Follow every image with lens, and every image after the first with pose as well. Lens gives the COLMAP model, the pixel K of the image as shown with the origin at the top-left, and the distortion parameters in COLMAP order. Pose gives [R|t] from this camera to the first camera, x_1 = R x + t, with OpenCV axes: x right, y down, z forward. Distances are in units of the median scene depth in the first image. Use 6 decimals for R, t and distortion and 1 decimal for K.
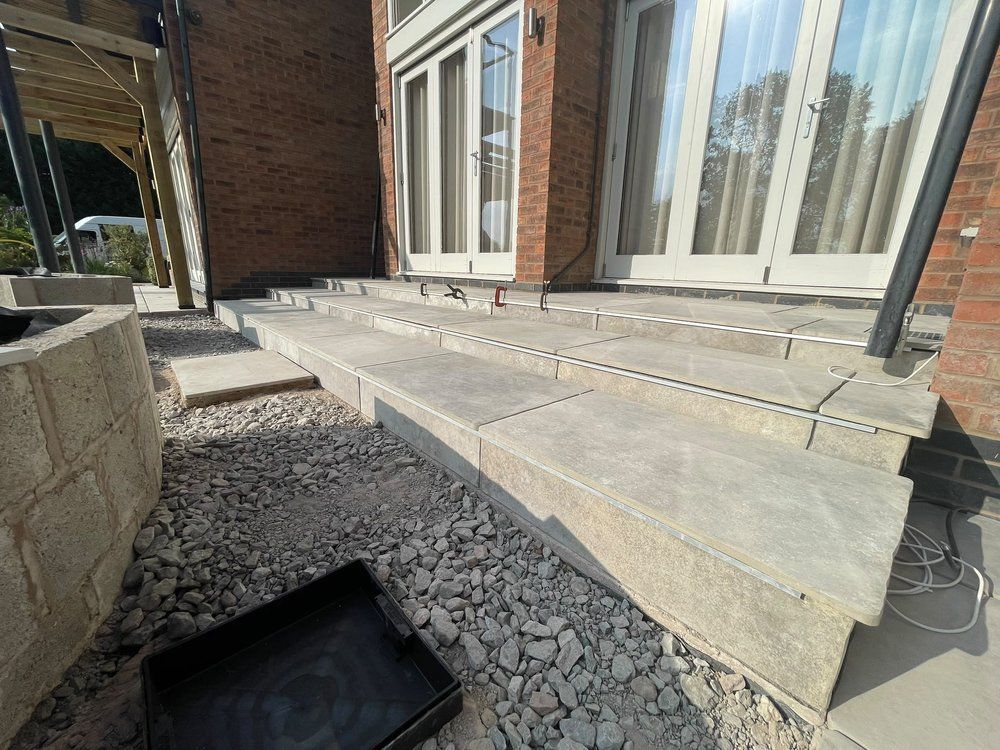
lens RADIAL K [[395.8, 0, 496.2], [0, 395.8, 377.2], [0, 0, 1]] dist [-0.010343, 0.000282]
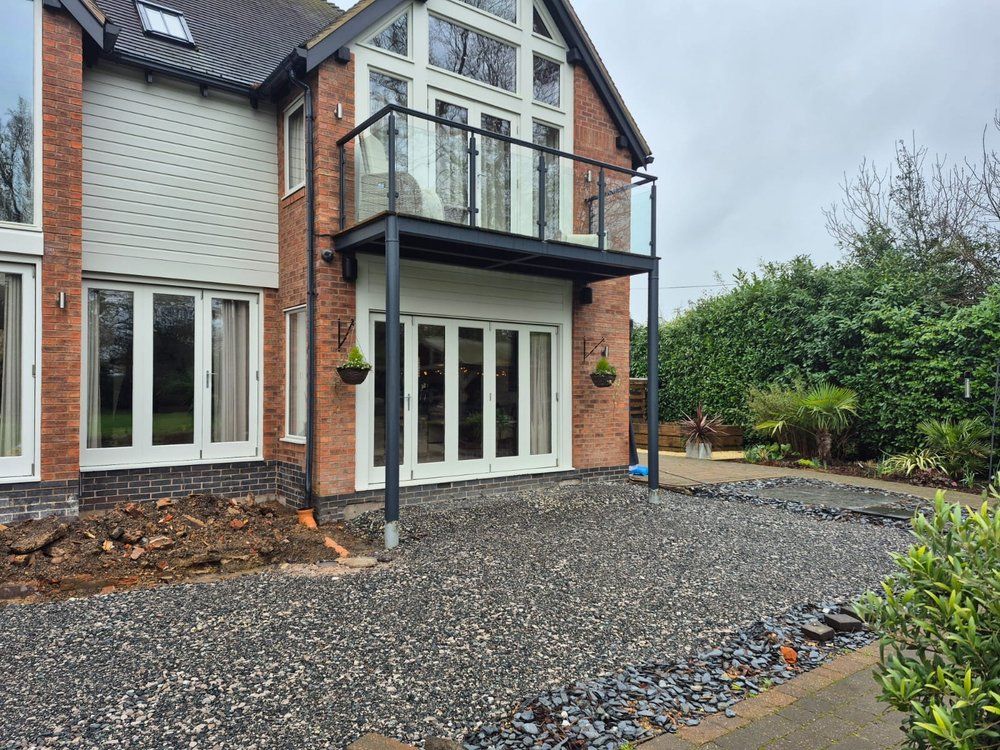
lens RADIAL K [[693.1, 0, 501.9], [0, 693.1, 384.7], [0, 0, 1]] dist [0.082833, -0.079230]
pose [[0.074764, -0.014908, 0.997090, -1.510774], [0.269484, 0.962987, -0.005809, -0.110916], [-0.960098, 0.269134, 0.076015, -0.409426]]
